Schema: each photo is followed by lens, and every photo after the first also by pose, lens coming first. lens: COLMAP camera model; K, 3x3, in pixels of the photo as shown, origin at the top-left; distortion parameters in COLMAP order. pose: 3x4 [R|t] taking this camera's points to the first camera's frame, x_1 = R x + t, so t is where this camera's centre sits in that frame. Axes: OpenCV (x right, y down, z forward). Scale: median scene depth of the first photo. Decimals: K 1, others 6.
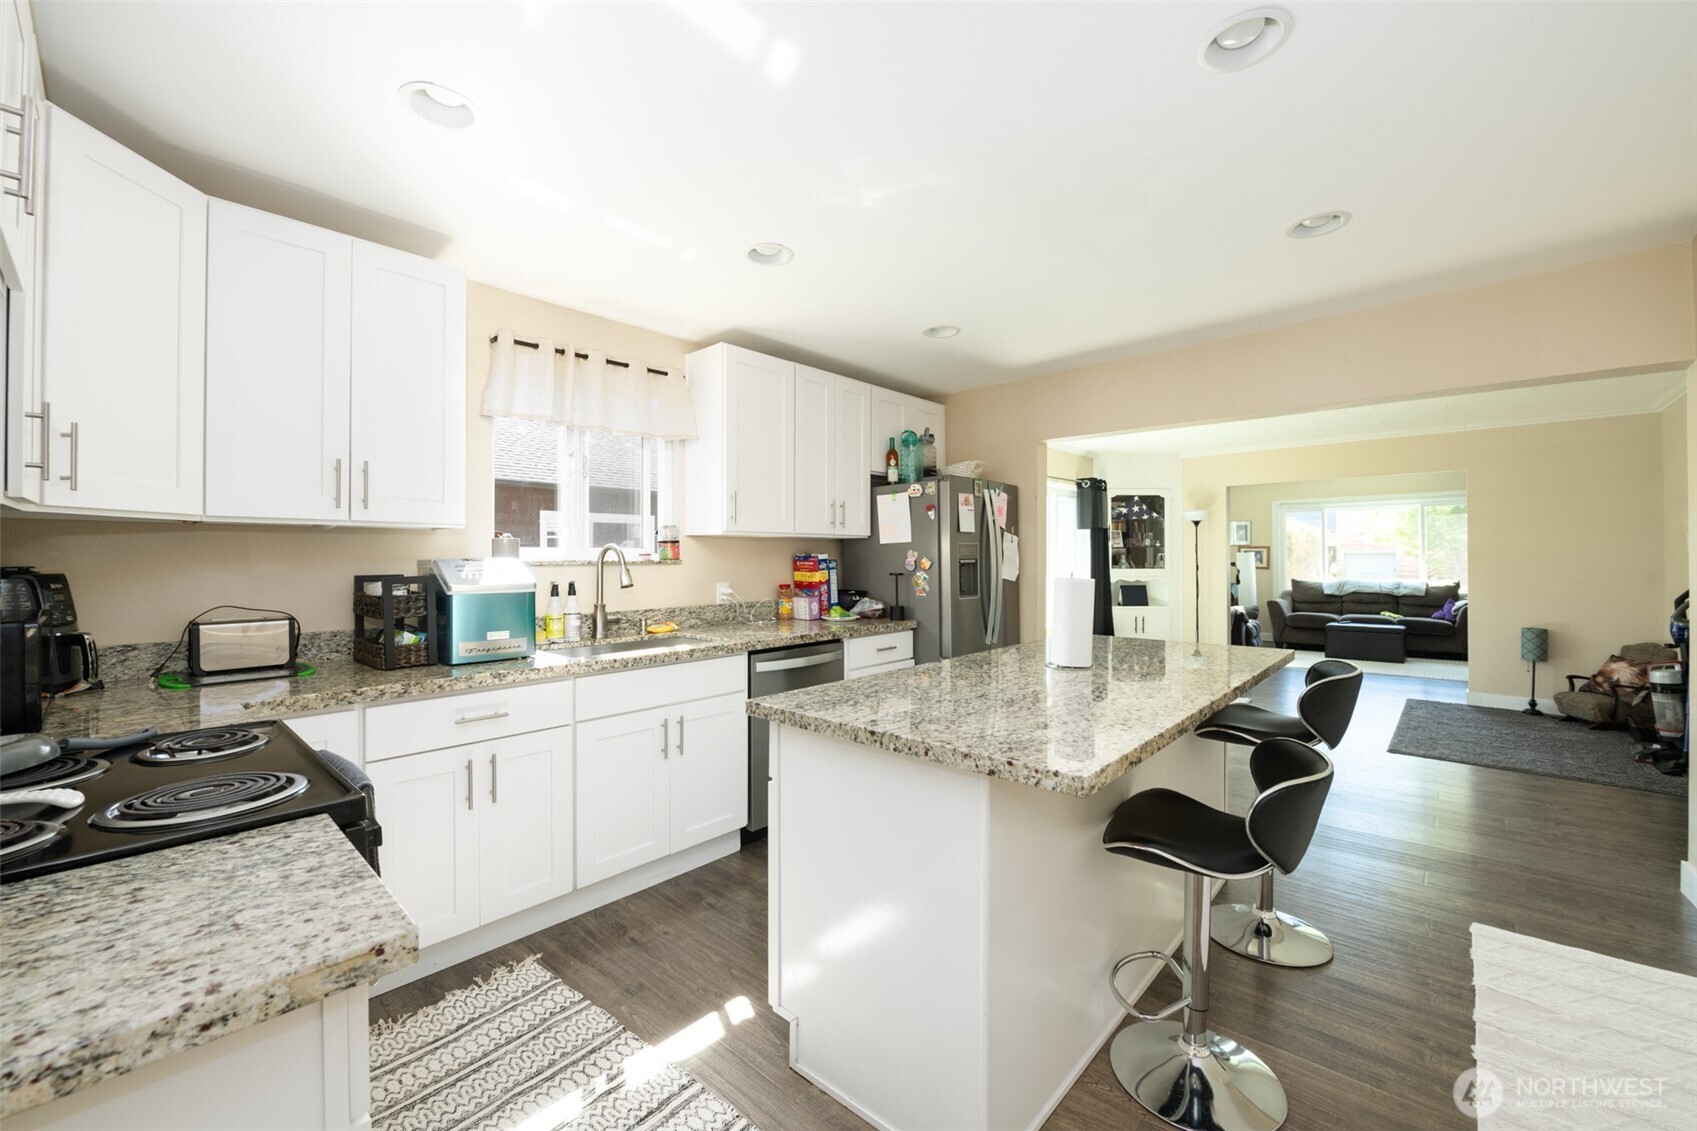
lens RADIAL K [[682.9, 0, 839.0], [0, 682.9, 554.5], [0, 0, 1]] dist [-0.015167, -0.000774]
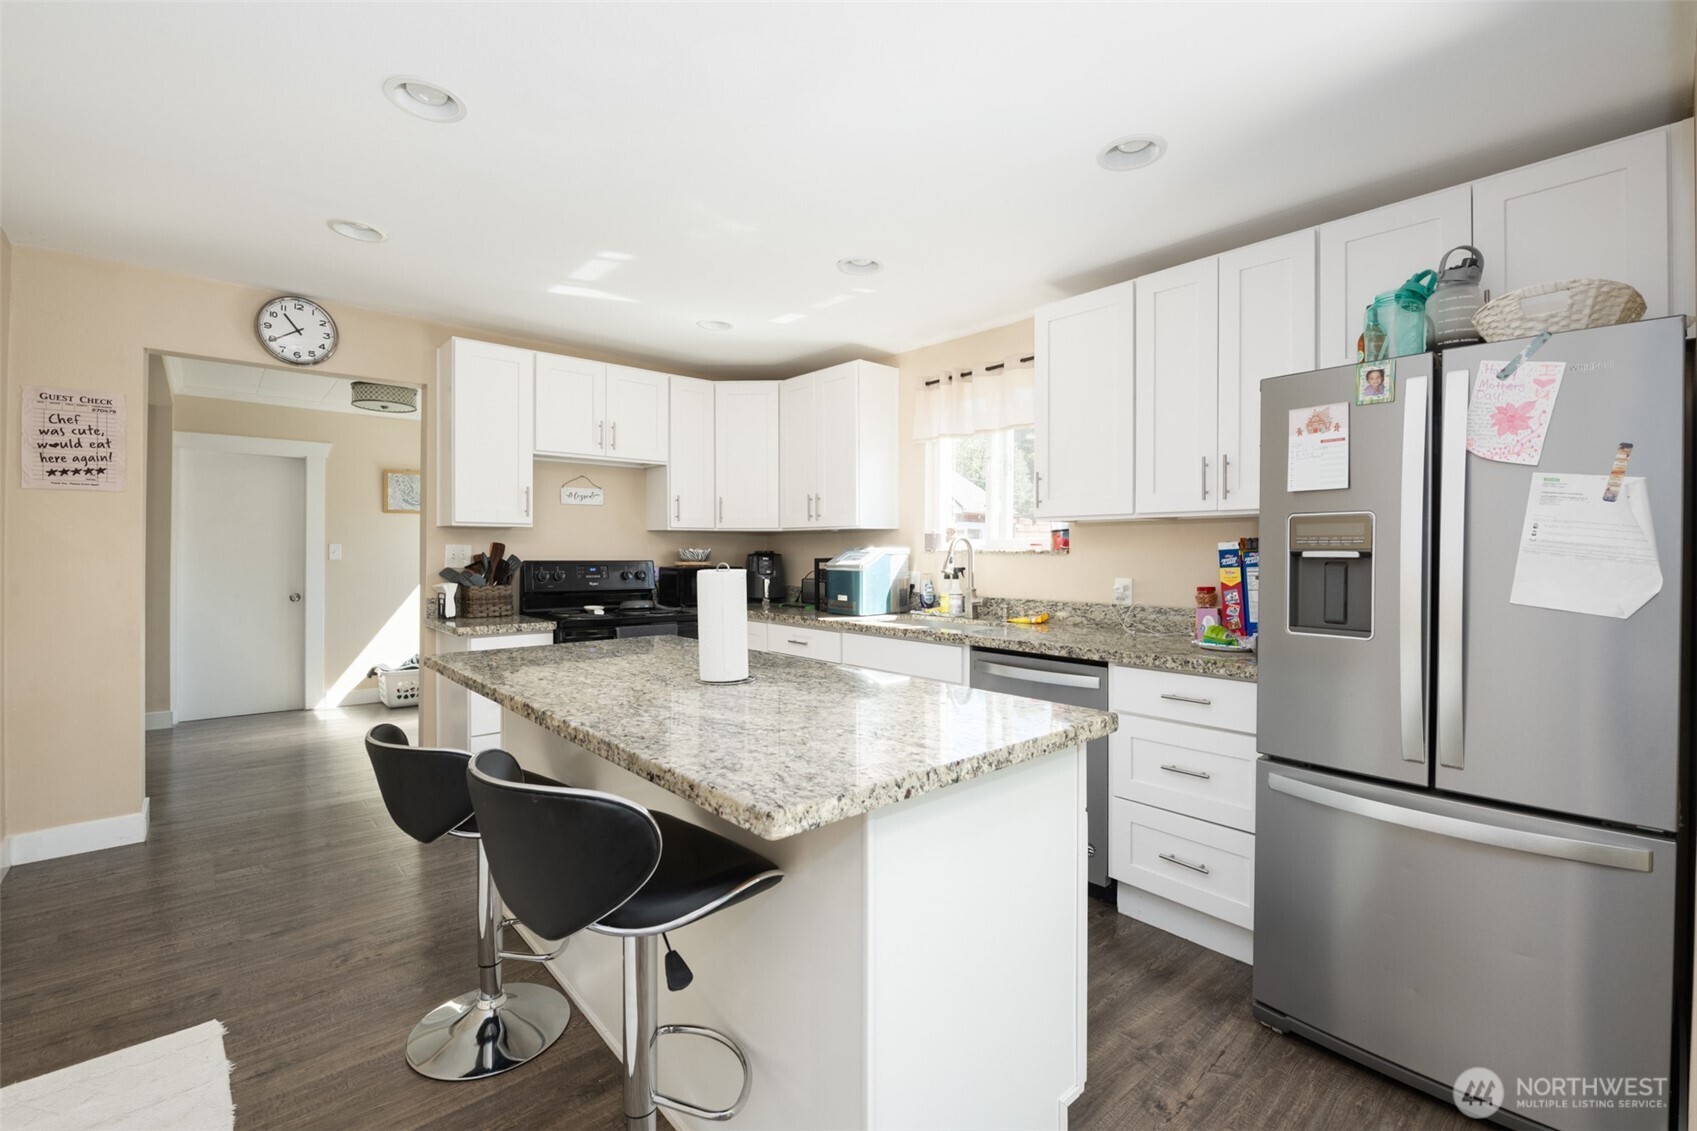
lens RADIAL K [[730.2, 0, 843.8], [0, 730.2, 558.9], [0, 0, 1]] dist [-0.000461, -0.000155]
pose [[-0.108749, 0.013274, -0.993981, 0.756234], [0.002016, 0.999912, 0.013133, 0.006068], [0.994067, -0.000576, -0.108766, 0.788205]]
